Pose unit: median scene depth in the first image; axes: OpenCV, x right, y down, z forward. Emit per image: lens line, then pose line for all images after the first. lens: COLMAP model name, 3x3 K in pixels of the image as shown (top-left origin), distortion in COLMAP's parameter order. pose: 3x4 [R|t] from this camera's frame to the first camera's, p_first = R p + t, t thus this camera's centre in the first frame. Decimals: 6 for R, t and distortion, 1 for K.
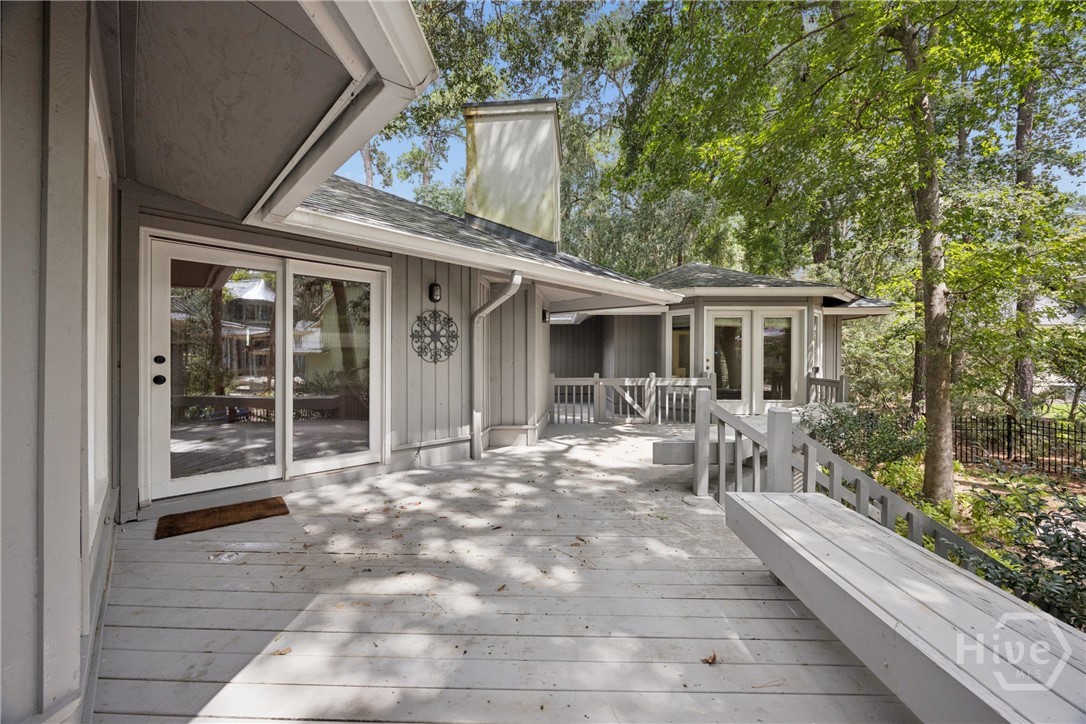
lens RADIAL K [[433.5, 0, 536.7], [0, 433.5, 358.7], [0, 0, 1]] dist [0.000390, 0.000048]
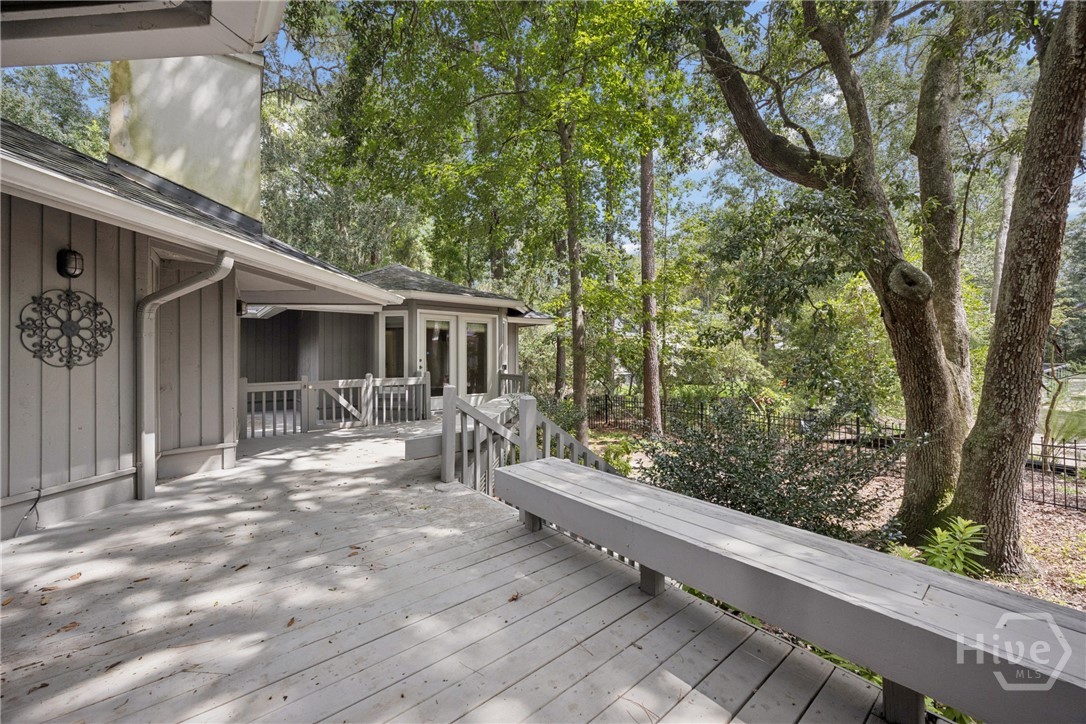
lens RADIAL K [[433.5, 0, 554.1], [0, 433.5, 356.4], [0, 0, 1]] dist [0.000390, 0.000048]
pose [[0.742146, -0.003861, 0.670227, -0.099933], [0.007964, 0.999964, -0.003058, 0.000092], [-0.670191, 0.007607, 0.742150, -0.004847]]
